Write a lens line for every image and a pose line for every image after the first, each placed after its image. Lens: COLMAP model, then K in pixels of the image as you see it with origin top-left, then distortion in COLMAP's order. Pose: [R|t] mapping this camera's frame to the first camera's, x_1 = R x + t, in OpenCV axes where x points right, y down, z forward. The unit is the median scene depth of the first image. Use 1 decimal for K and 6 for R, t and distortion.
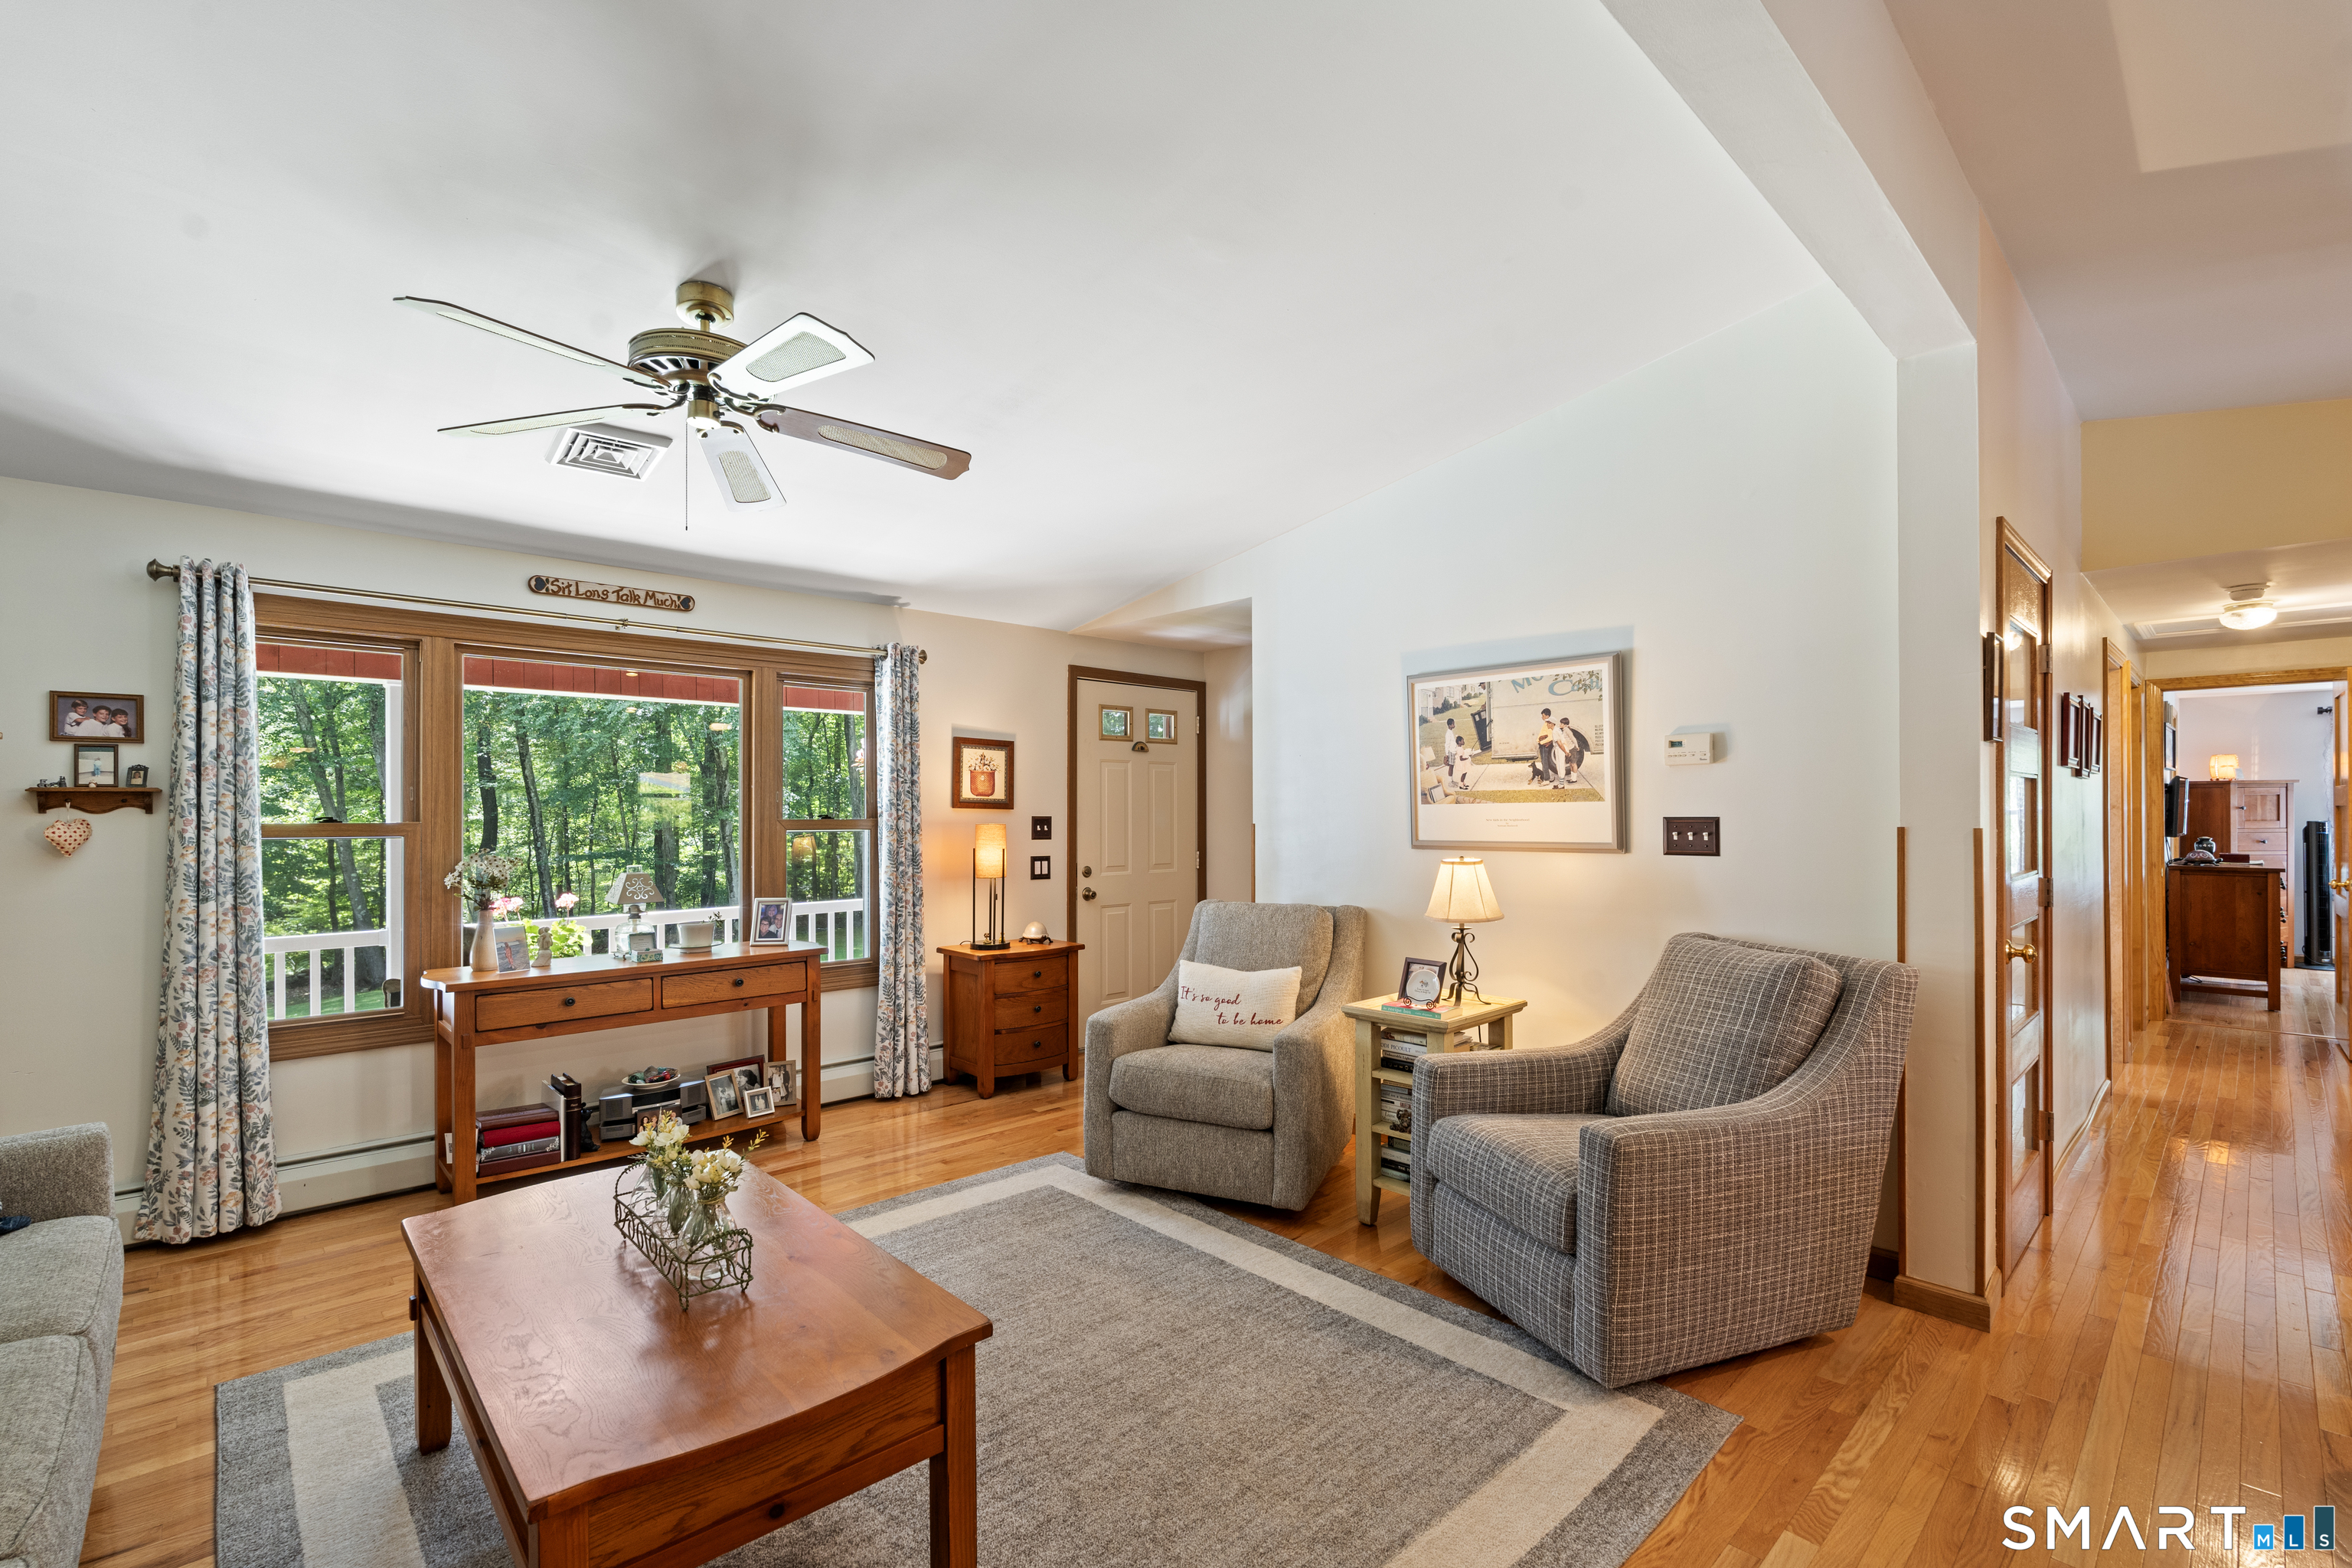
lens RADIAL K [[1024.9, 0, 1168.6], [0, 1024.9, 815.4], [0, 0, 1]] dist [-0.002734, -0.000332]
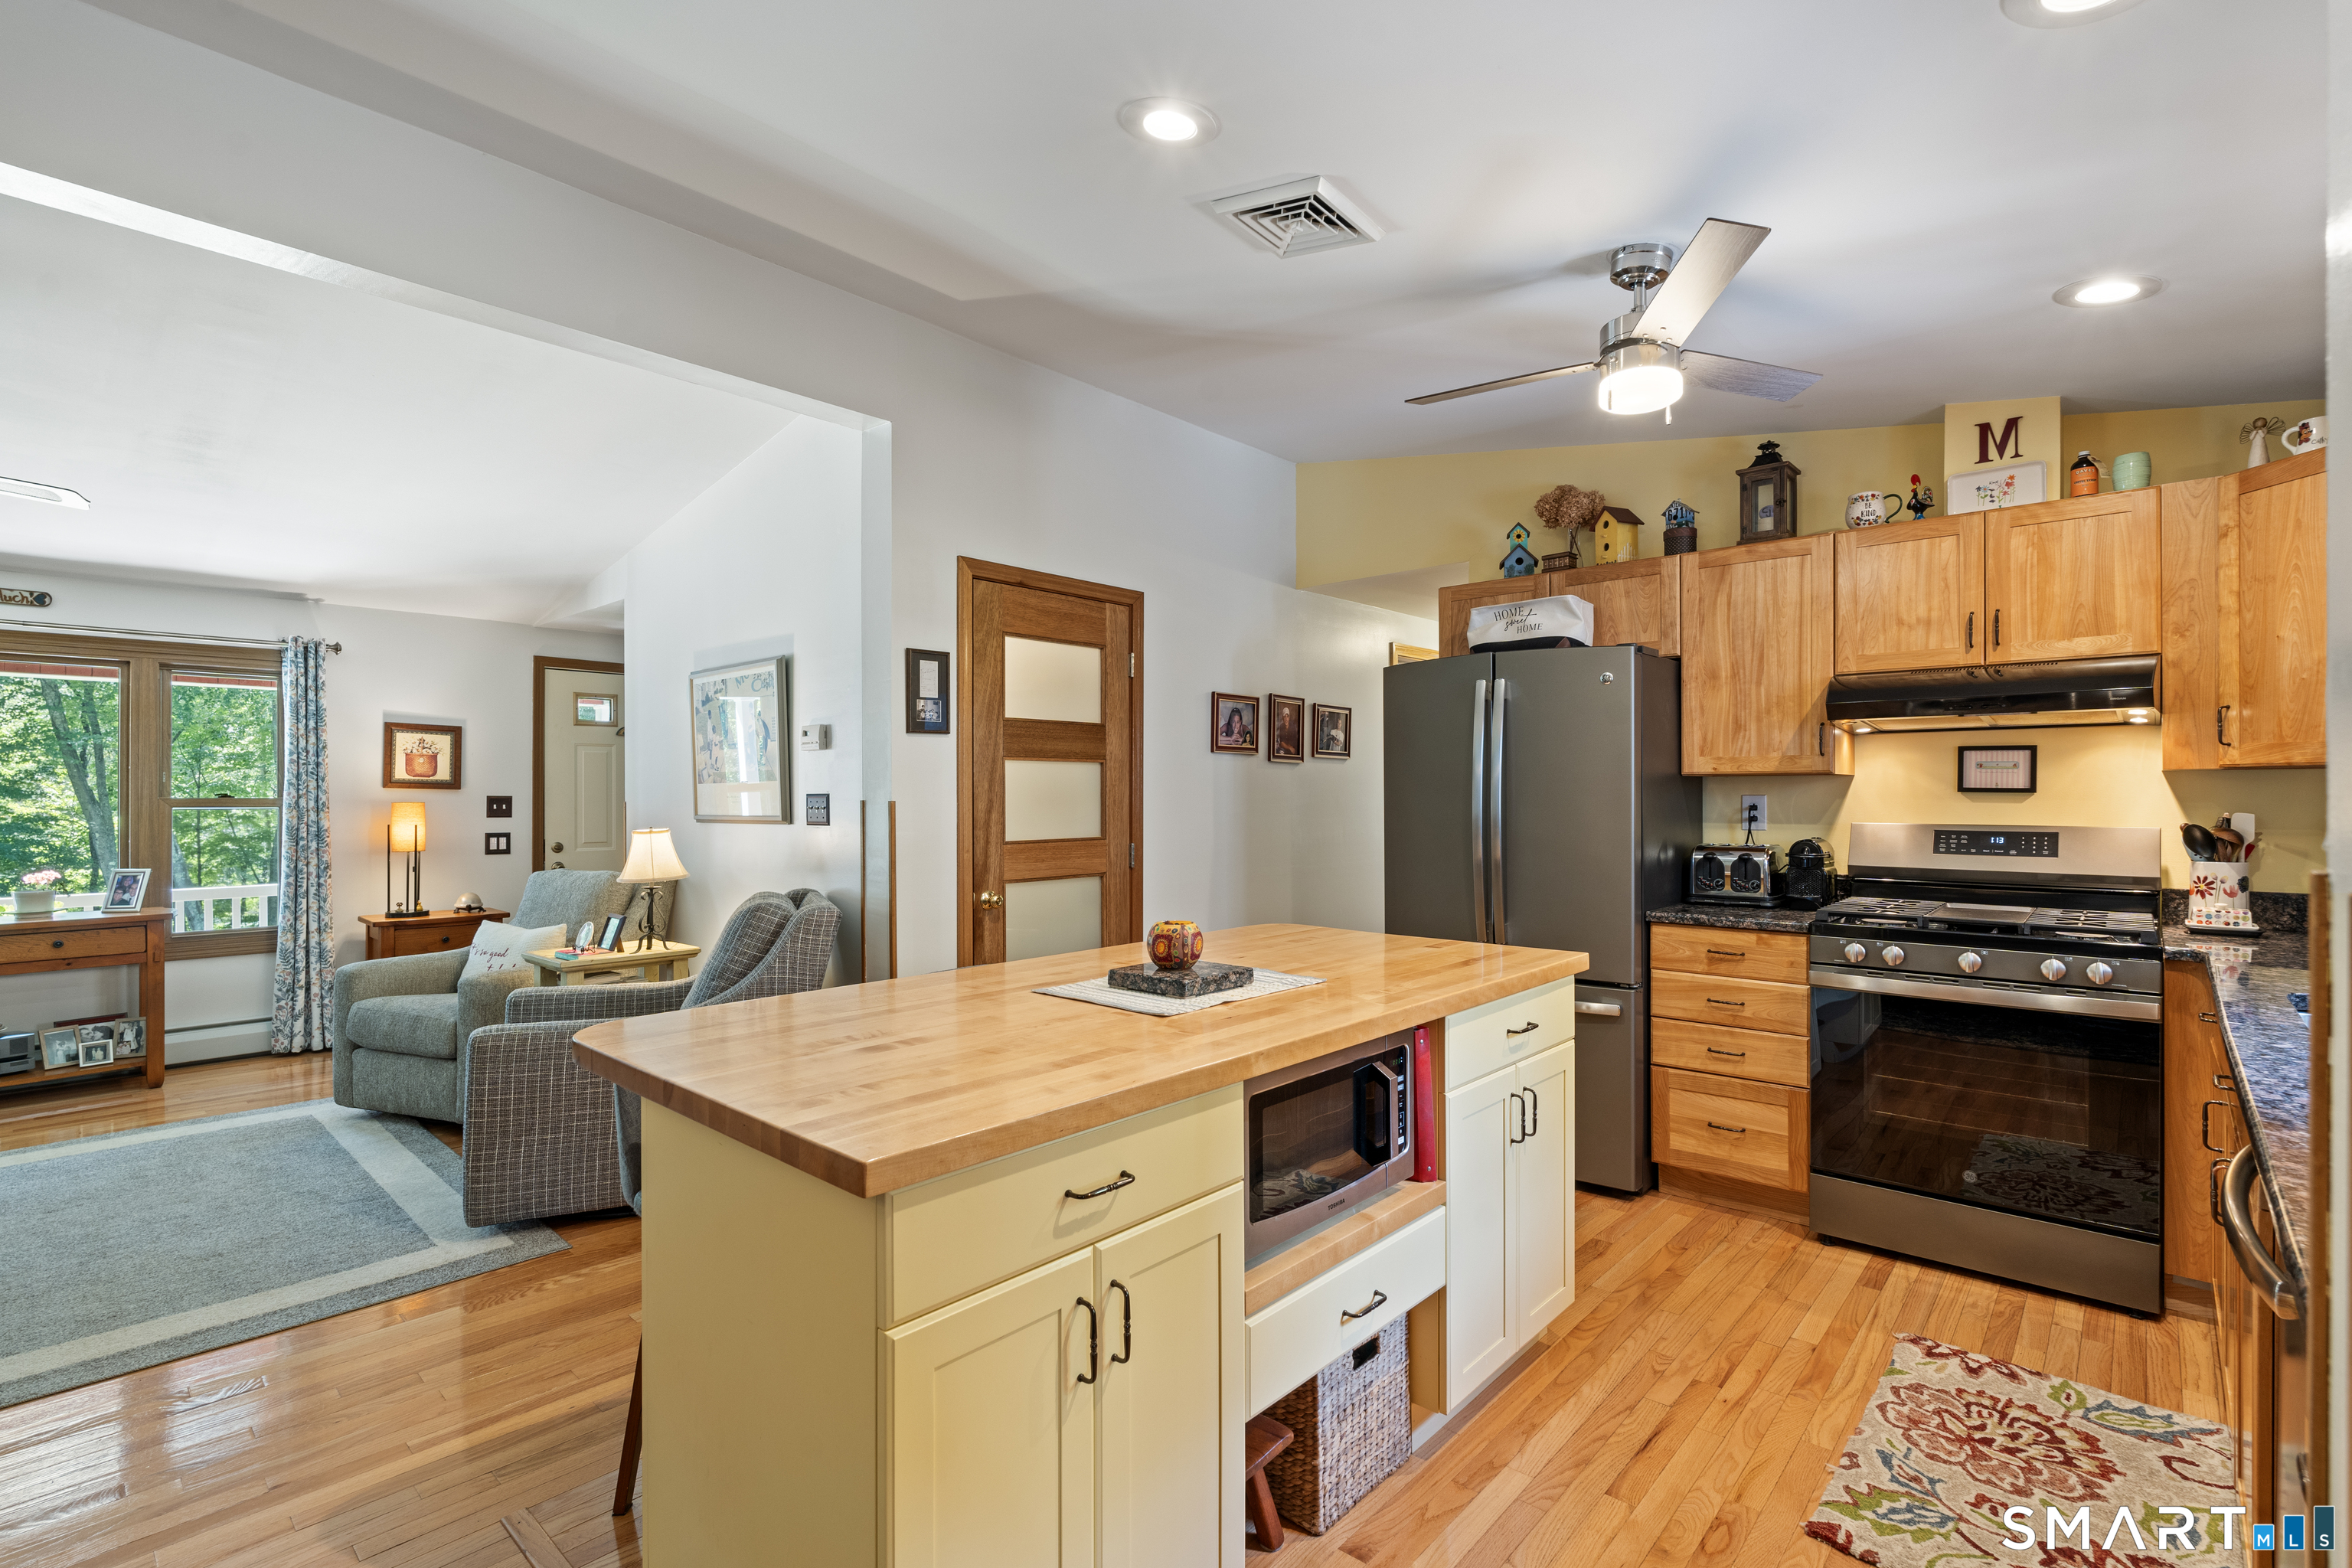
lens RADIAL K [[1067.0, 0, 1187.4], [0, 1067.0, 801.6], [0, 0, 1]] dist [-0.005718, 0.001311]
pose [[0.996692, -0.000558, 0.081271, 0.581711], [0.000488, 0.999999, 0.000876, 0.007127], [-0.081272, -0.000834, 0.996692, -0.201977]]
